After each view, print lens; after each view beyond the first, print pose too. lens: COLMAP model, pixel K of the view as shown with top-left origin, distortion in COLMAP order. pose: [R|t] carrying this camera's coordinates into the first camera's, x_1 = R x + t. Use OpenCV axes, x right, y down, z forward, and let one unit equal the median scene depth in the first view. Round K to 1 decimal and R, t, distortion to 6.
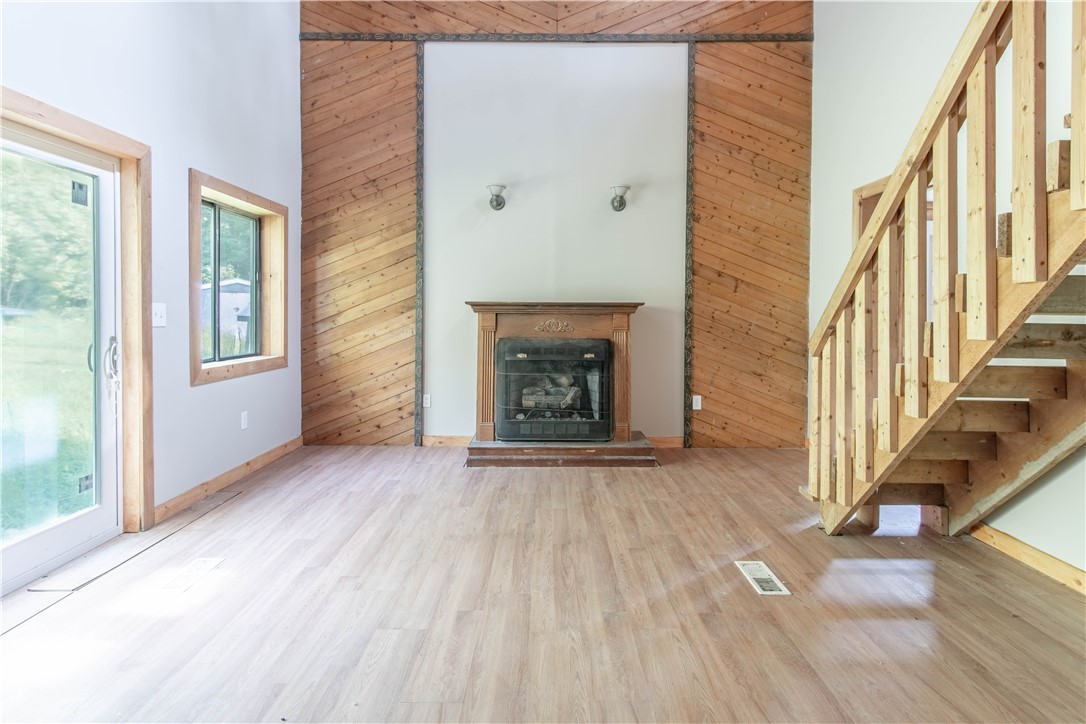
lens RADIAL K [[589.7, 0, 534.9], [0, 589.7, 313.2], [0, 0, 1]] dist [0.006246, 0.000534]
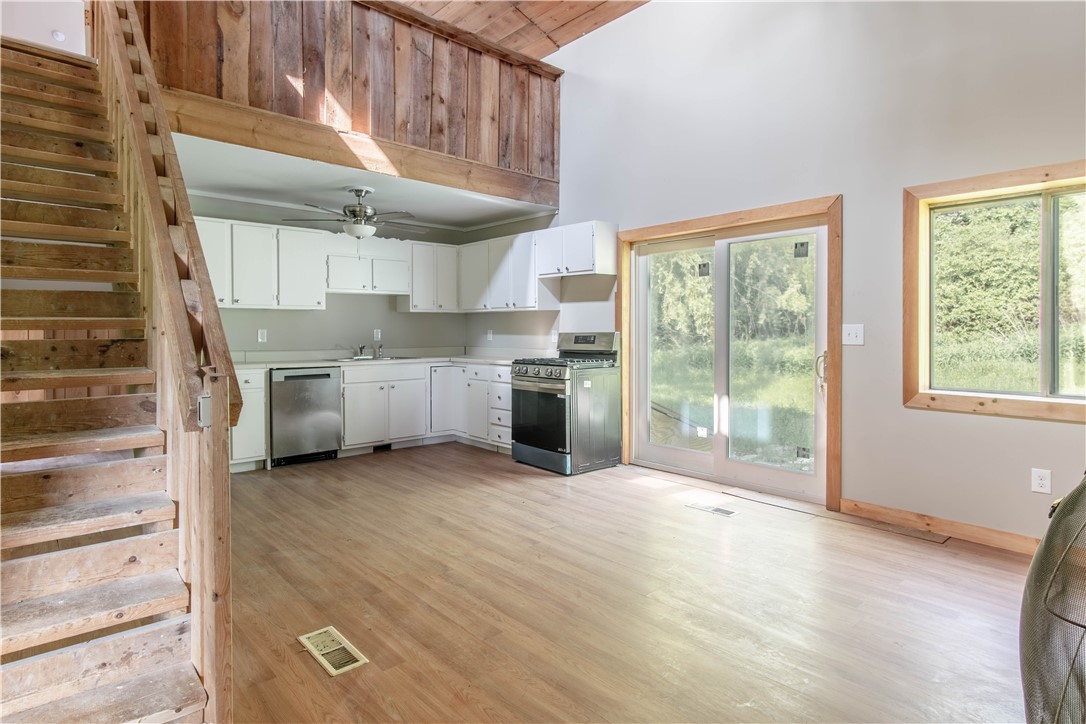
lens RADIAL K [[589.7, 0, 556.5], [0, 589.7, 334.4], [0, 0, 1]] dist [0.006246, 0.000534]
pose [[-0.717054, -0.000596, -0.697018, 0.818195], [-0.007006, 0.999955, 0.006352, -0.000792], [0.696983, 0.009438, -0.717026, 2.014851]]
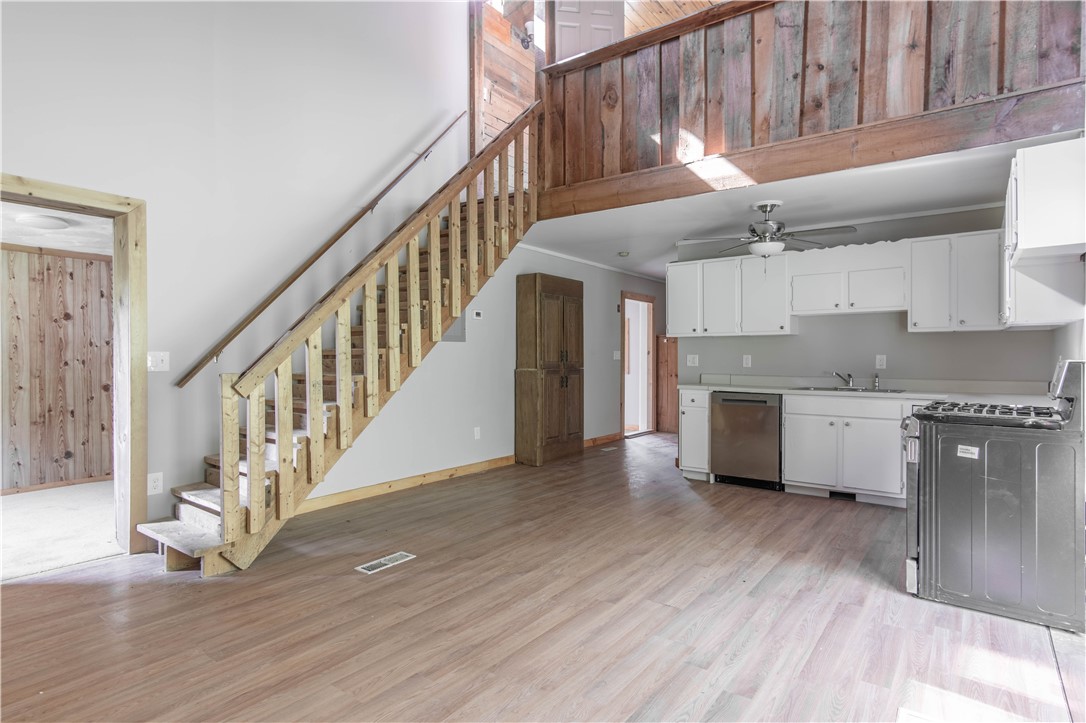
lens RADIAL K [[589.7, 0, 547.2], [0, 589.7, 360.7], [0, 0, 1]] dist [0.006246, 0.000534]
pose [[-0.814564, -0.012121, 0.579947, -0.704534], [-0.003381, 0.999864, 0.016149, -0.010140], [-0.580064, 0.011194, -0.814494, 2.039801]]
